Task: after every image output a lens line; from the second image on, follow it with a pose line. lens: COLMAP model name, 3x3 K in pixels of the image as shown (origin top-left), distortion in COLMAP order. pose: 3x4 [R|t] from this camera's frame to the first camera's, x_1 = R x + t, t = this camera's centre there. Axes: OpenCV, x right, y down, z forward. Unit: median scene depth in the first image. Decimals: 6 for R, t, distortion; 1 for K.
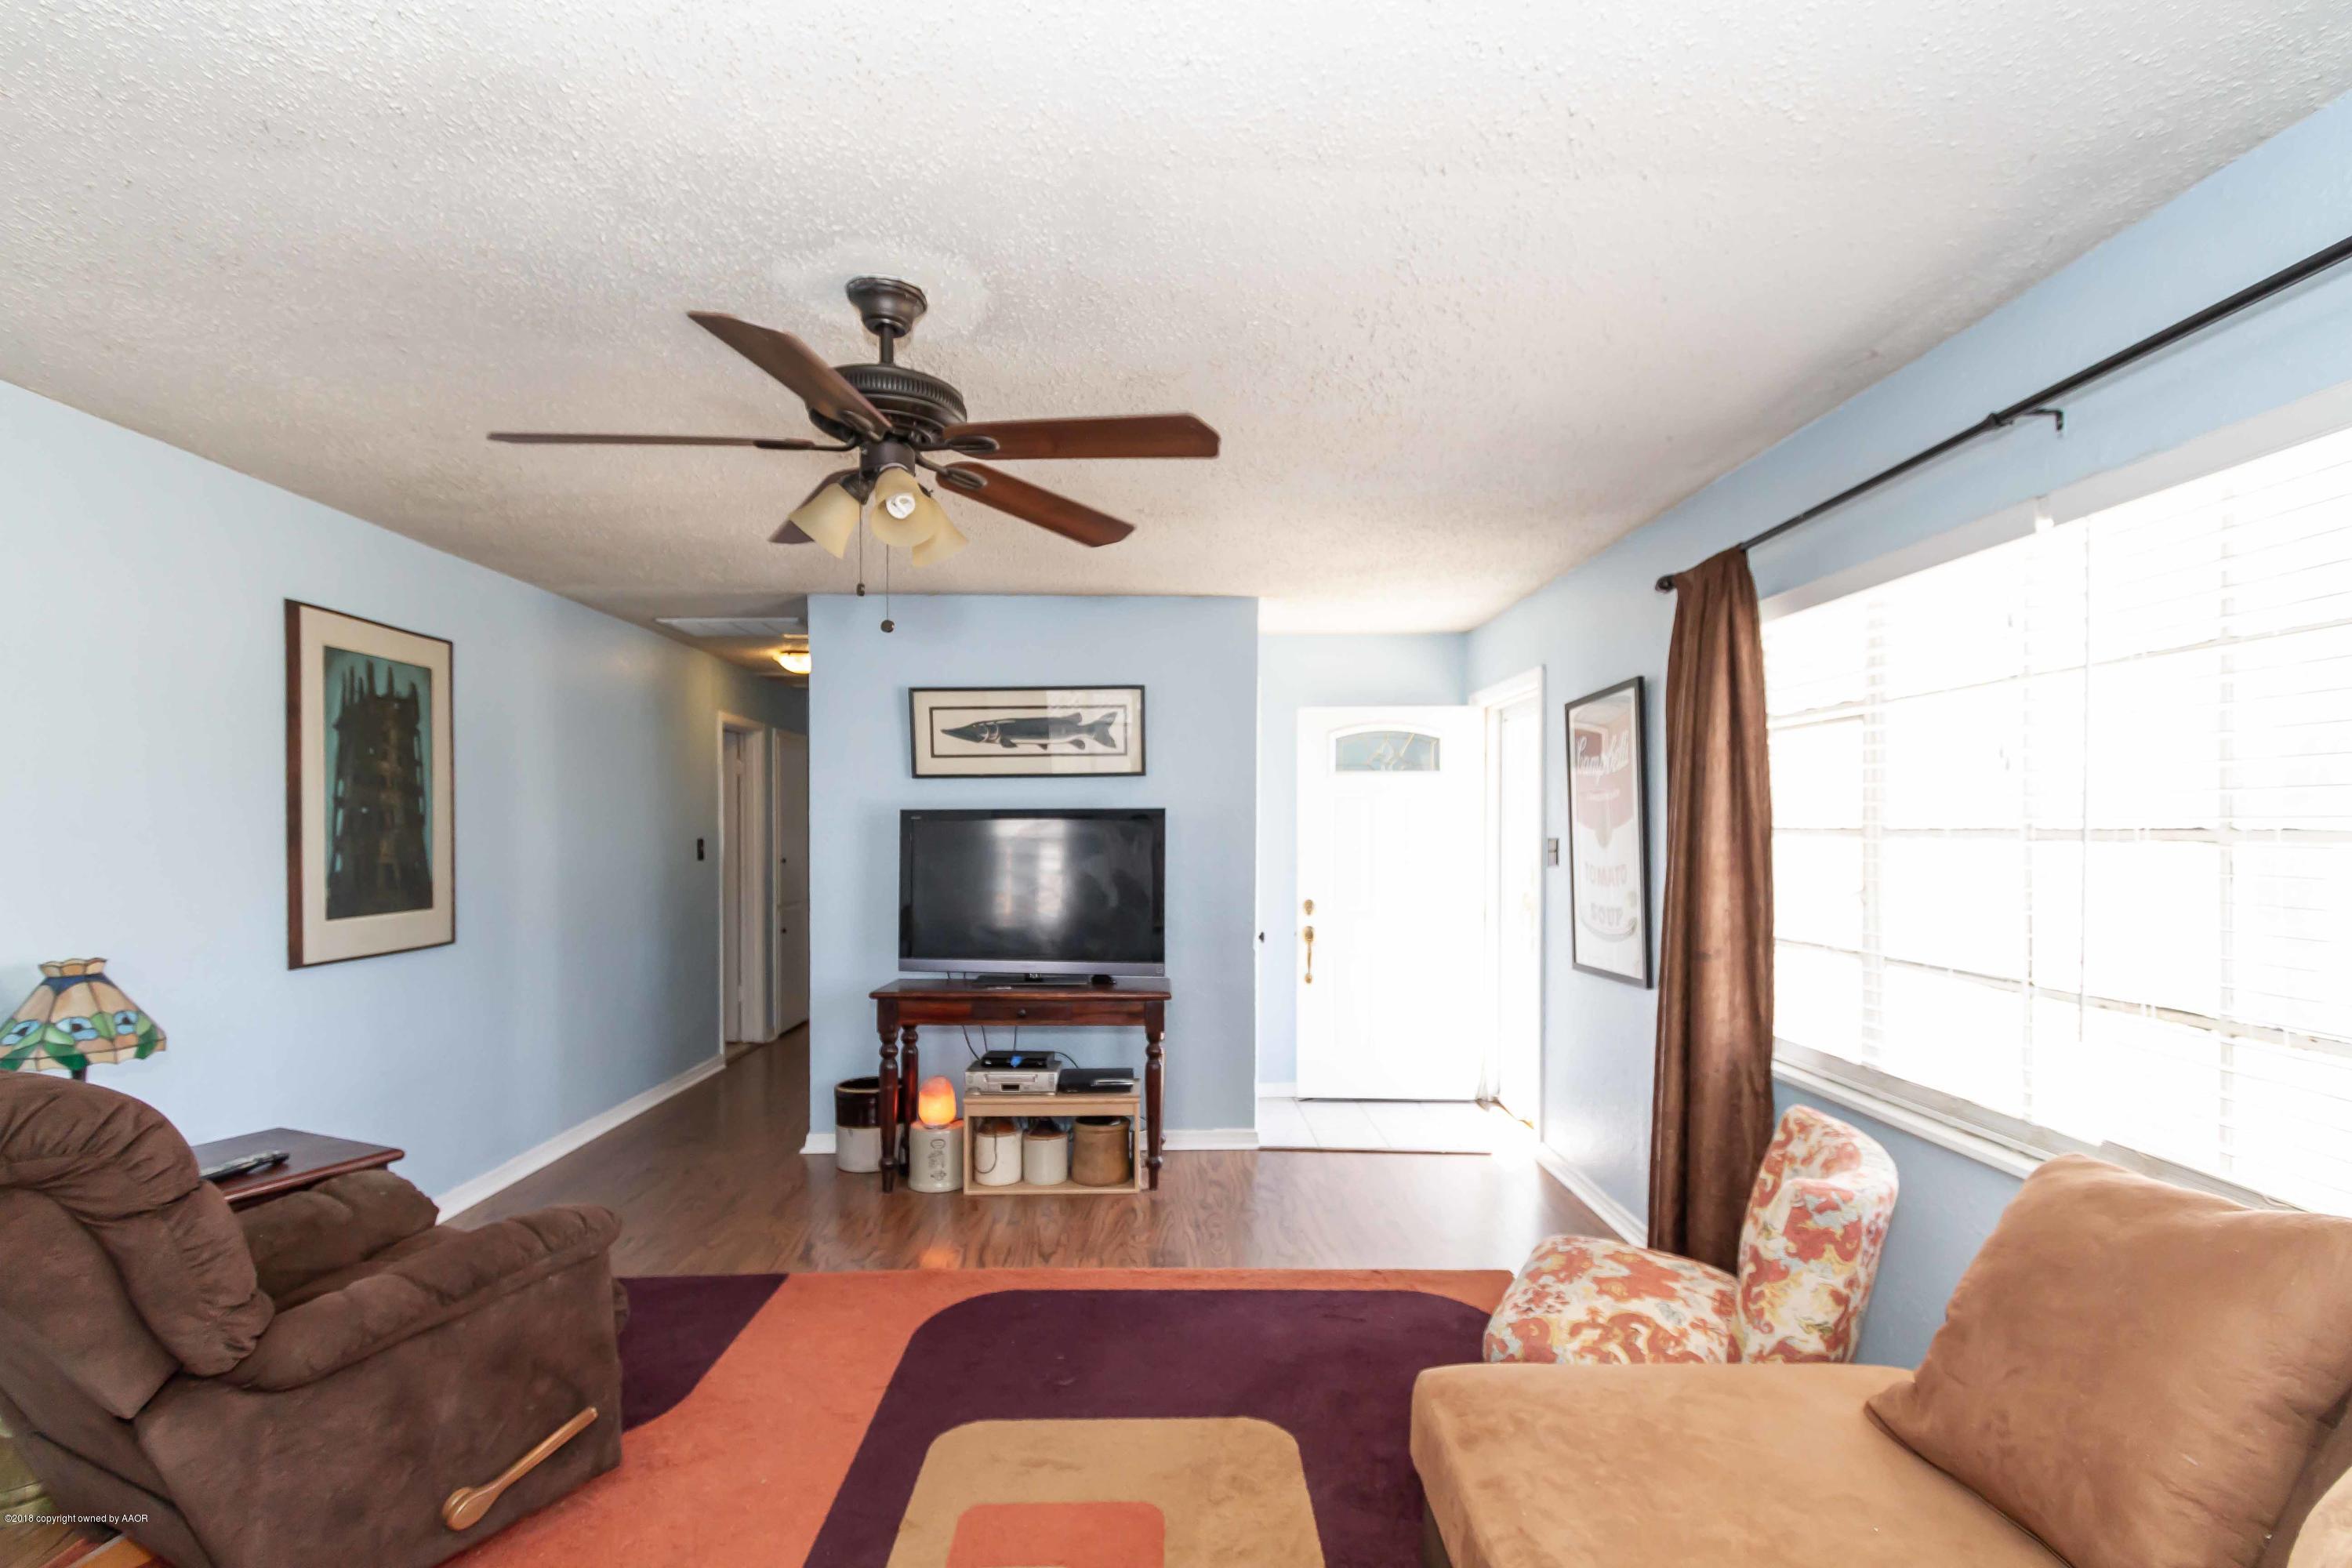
lens RADIAL K [[1081.7, 0, 1187.0], [0, 1081.7, 842.4], [0, 0, 1]] dist [0.002236, -0.000055]
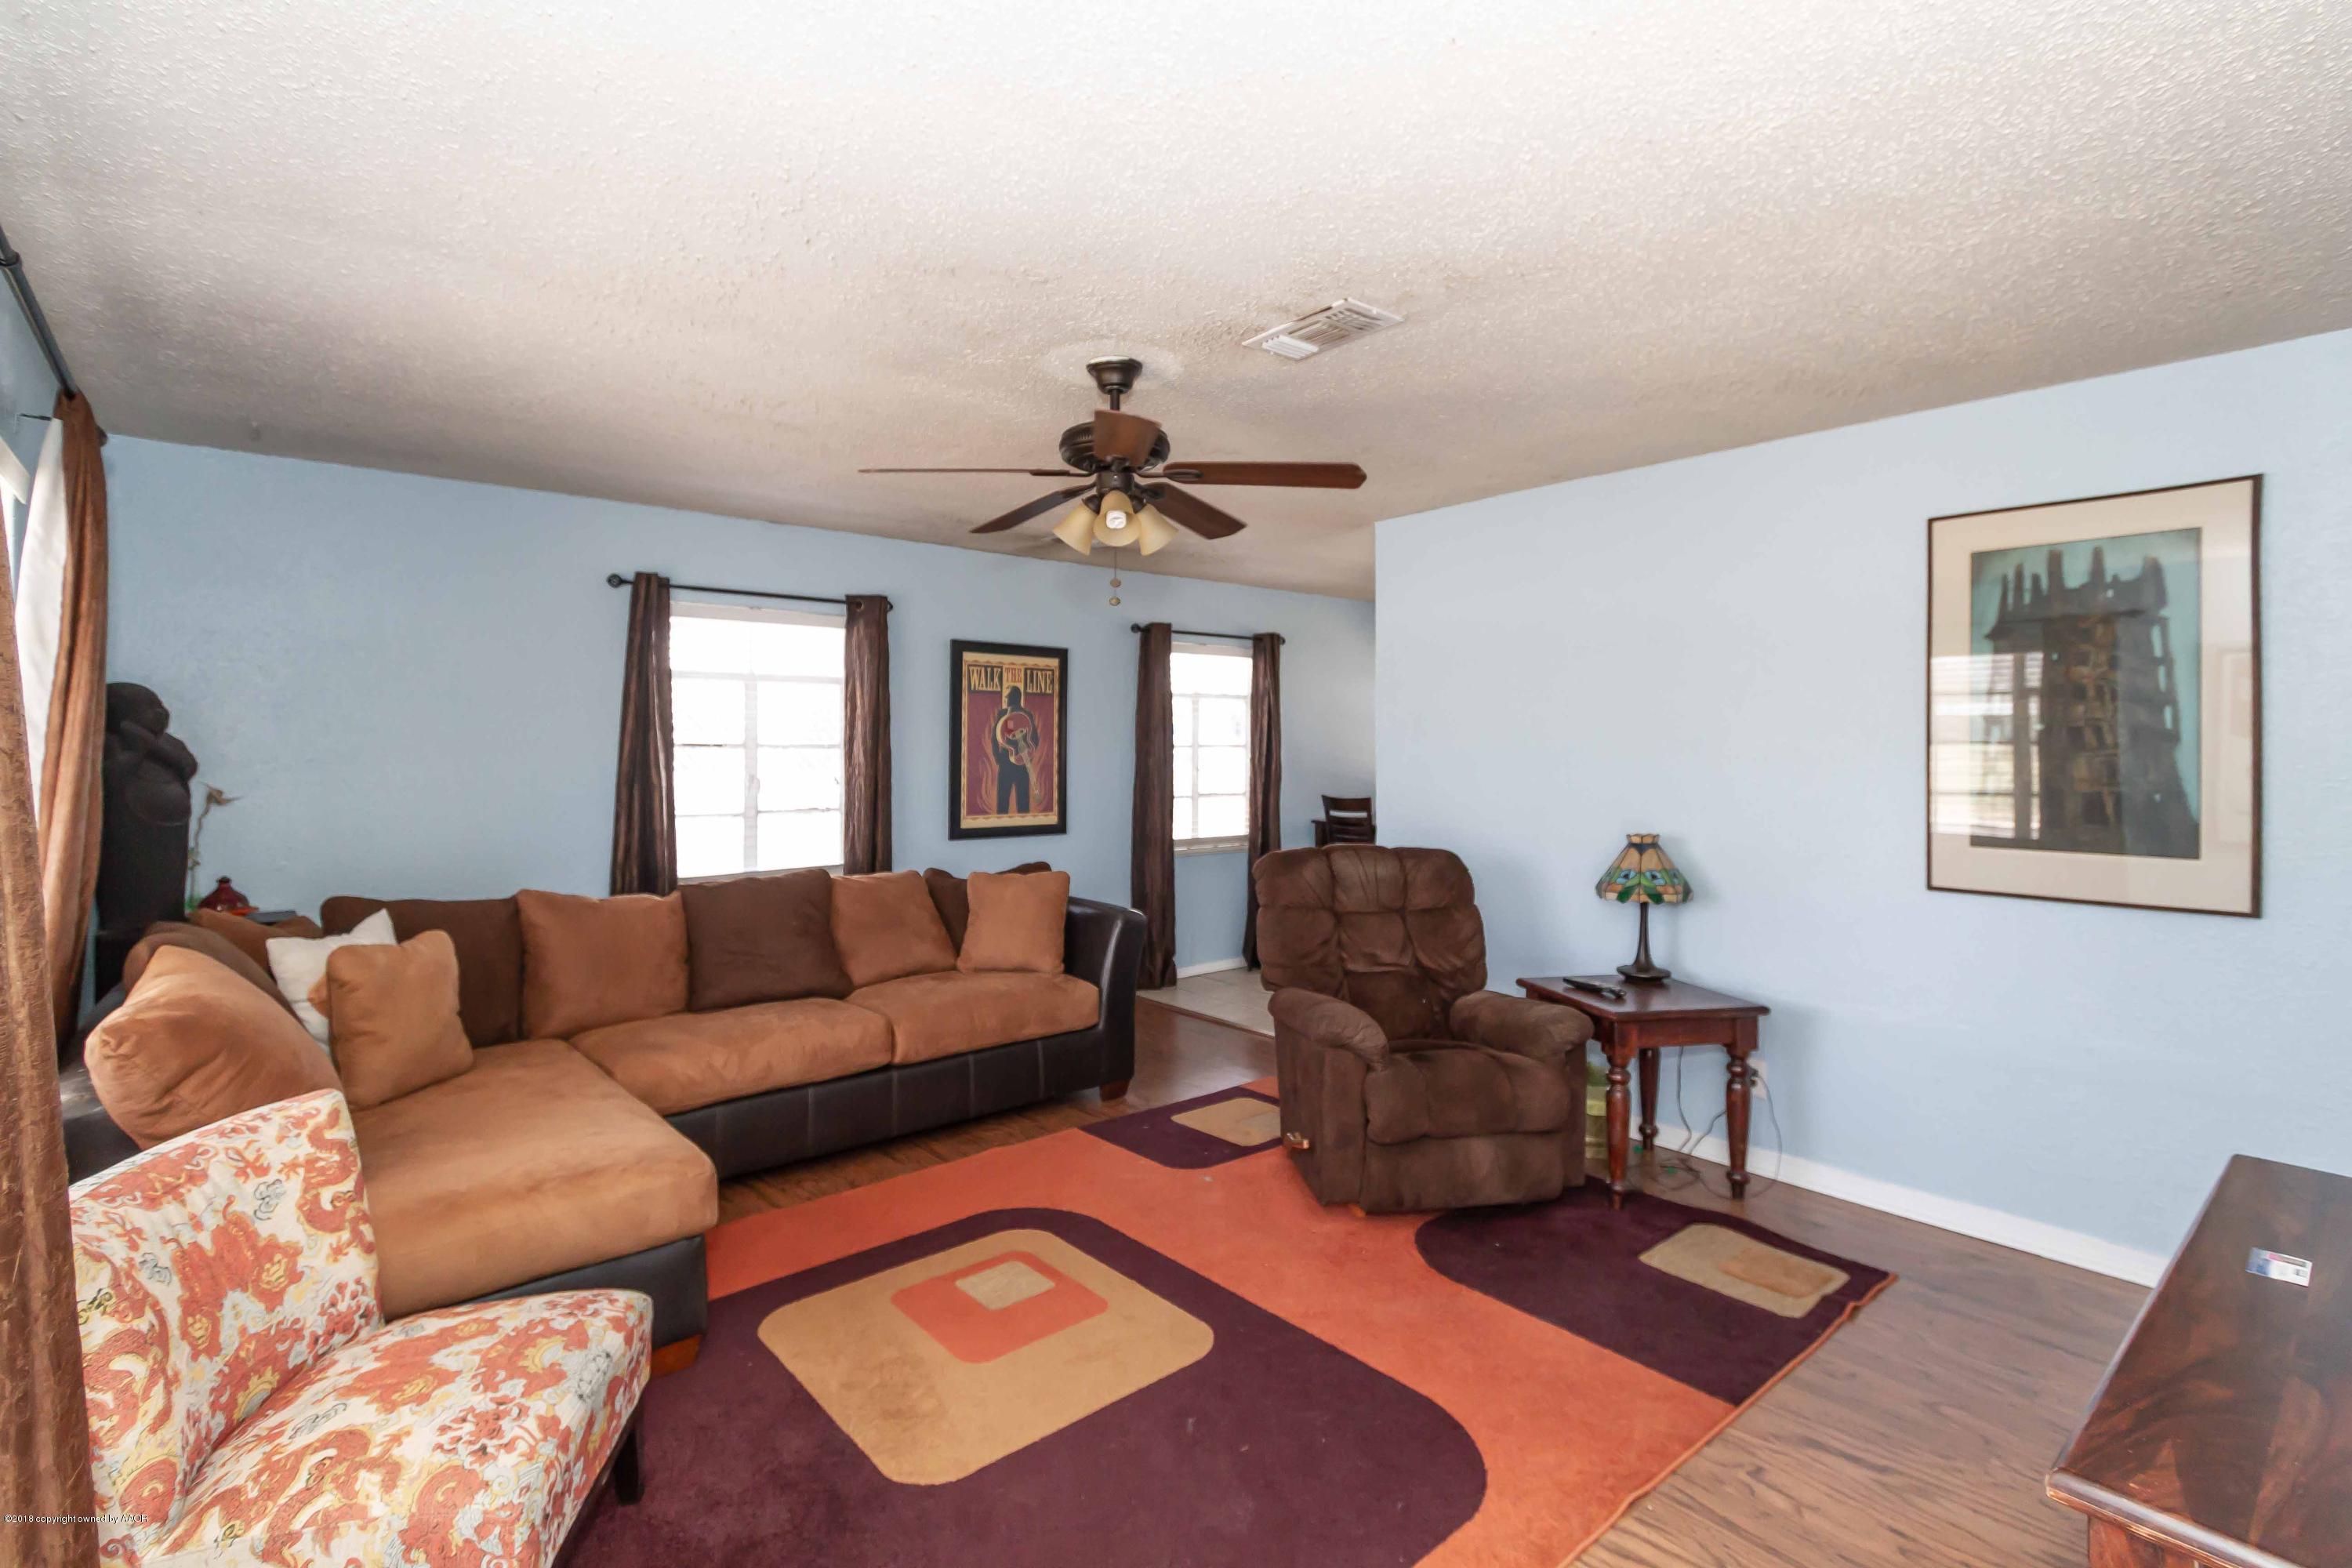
lens RADIAL K [[1102.7, 0, 1173.1], [0, 1102.7, 764.8], [0, 0, 1]] dist [0.000757, -0.000307]
pose [[-0.780742, 0.008874, -0.624791, 0.291099], [-0.010246, 0.999583, 0.027001, -0.015064], [0.624770, 0.027483, -0.780325, 1.138209]]
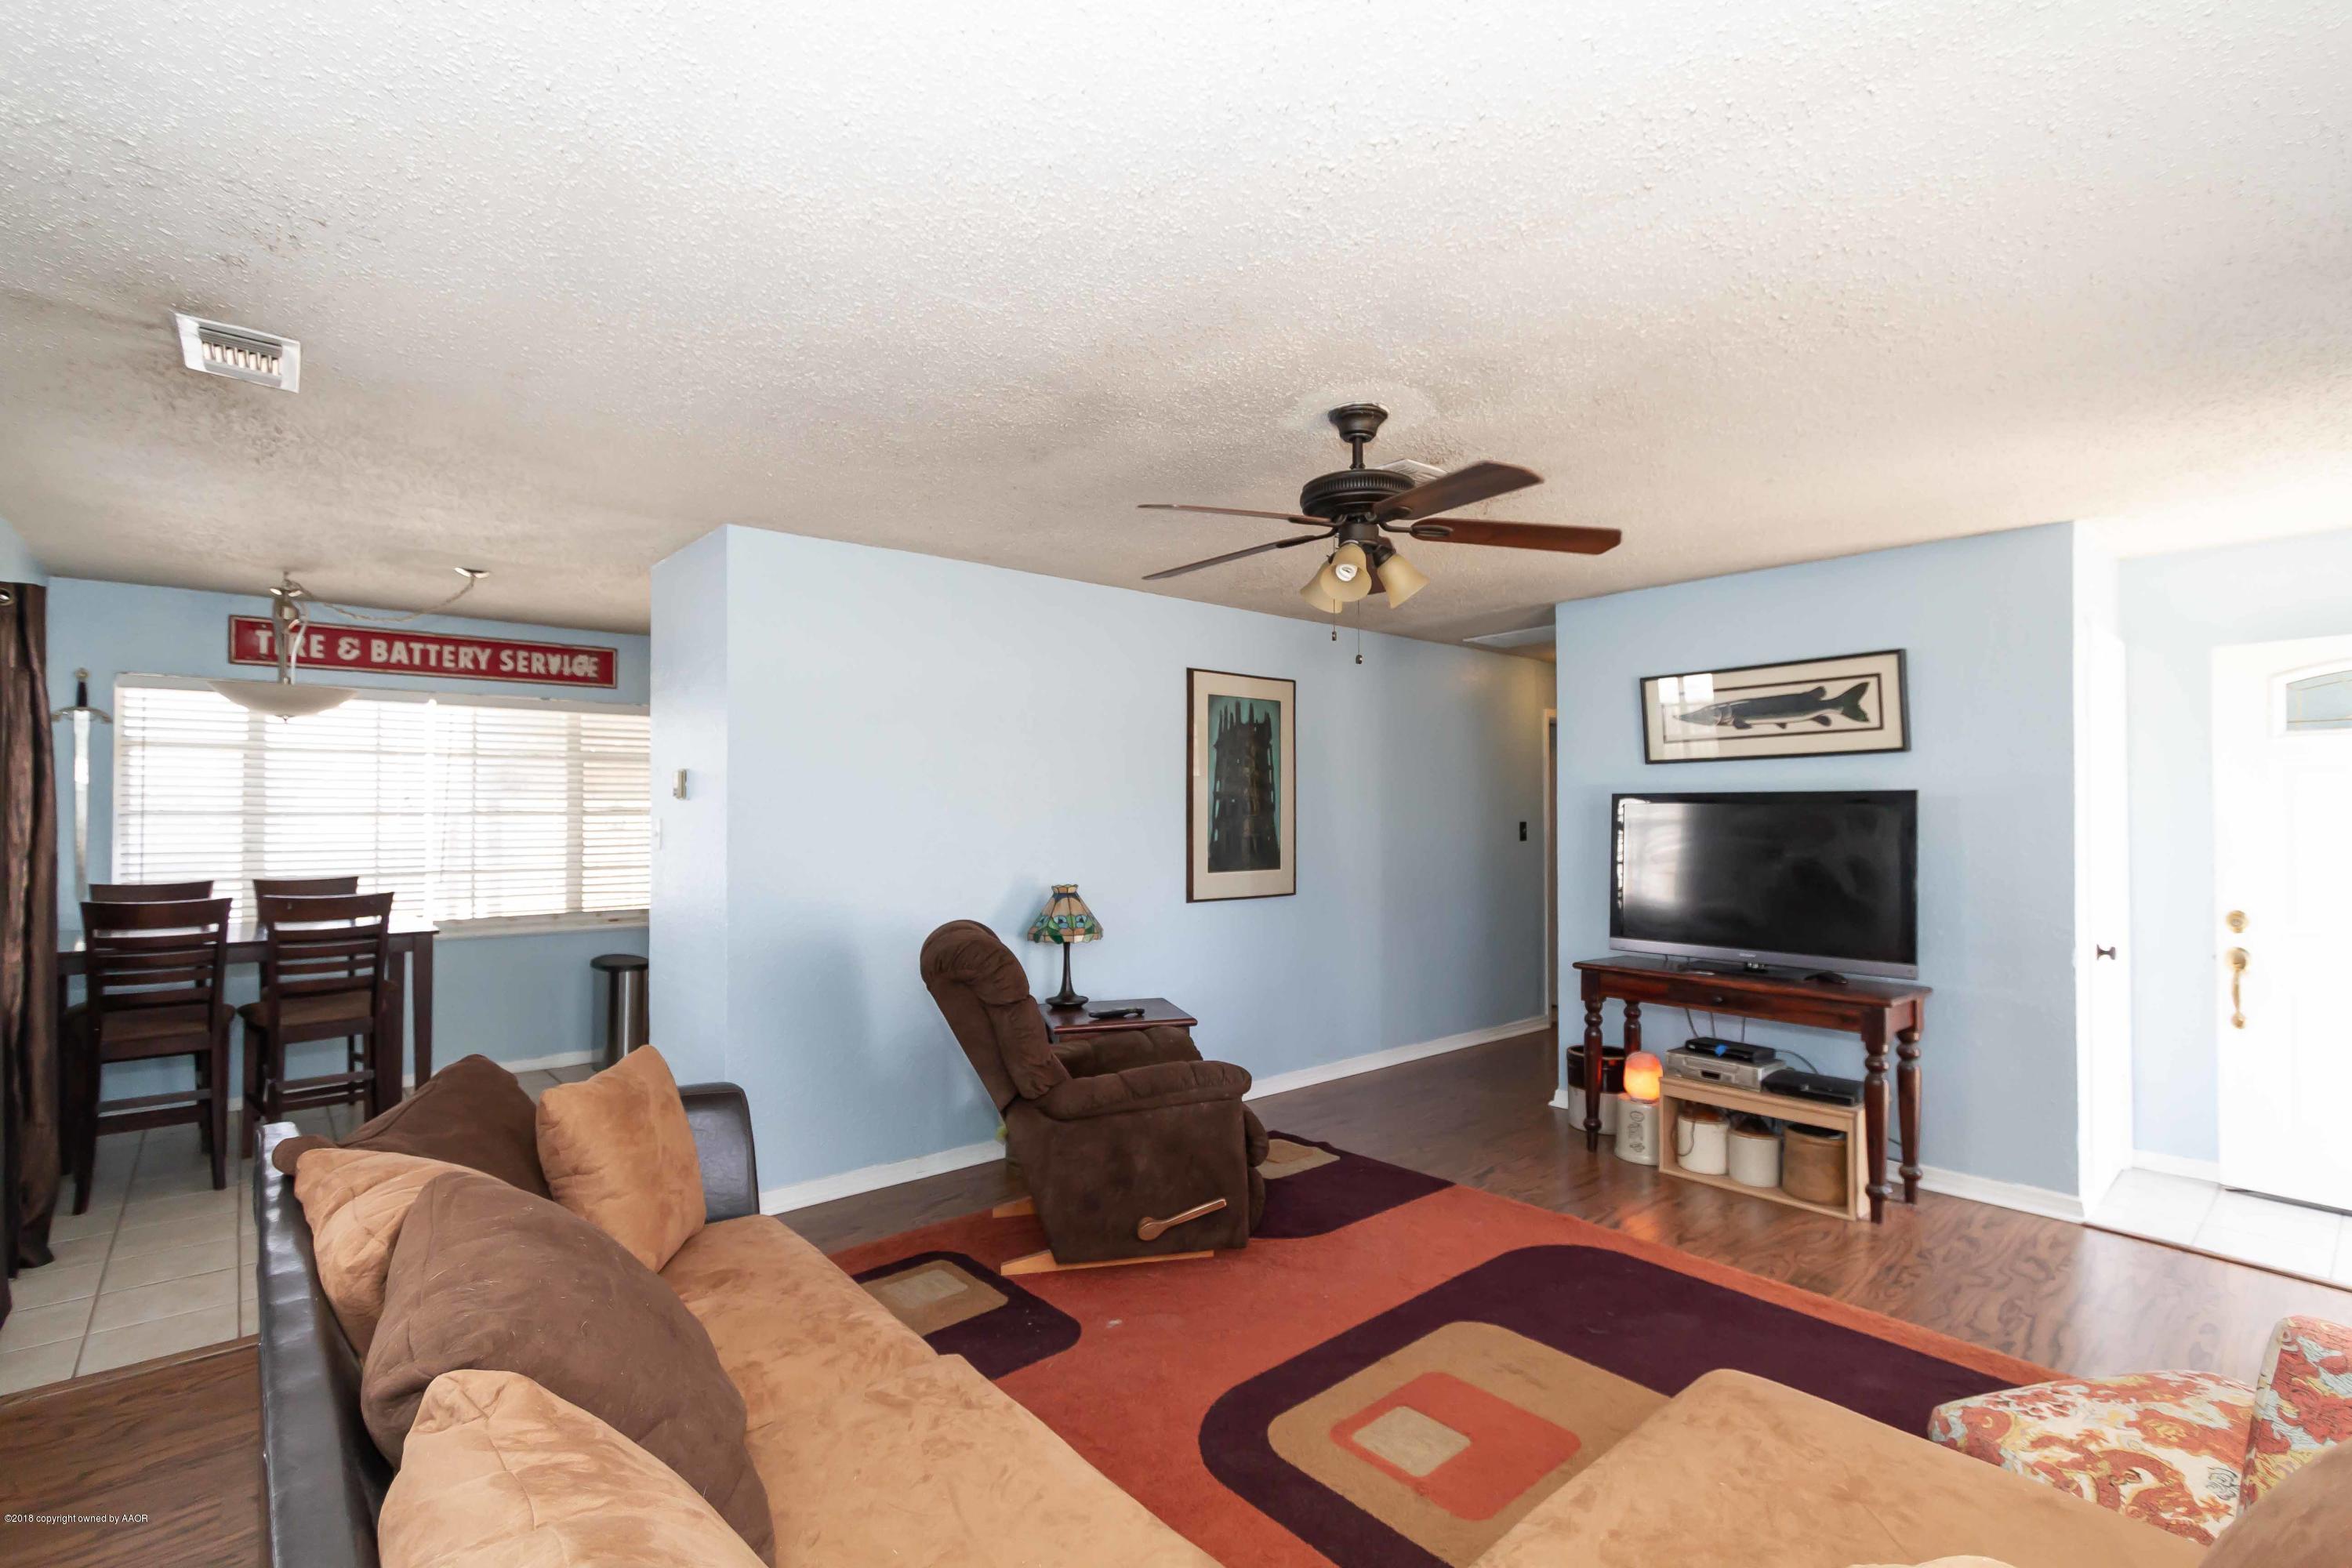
lens RADIAL K [[1080.8, 0, 1179.7], [0, 1080.8, 794.6], [0, 0, 1]] dist [0.000249, -0.000036]
pose [[0.630503, -0.013968, -0.776061, 0.323879], [-0.009657, 0.999620, -0.025837, 0.001085], [0.776127, 0.023784, 0.630128, -0.001719]]
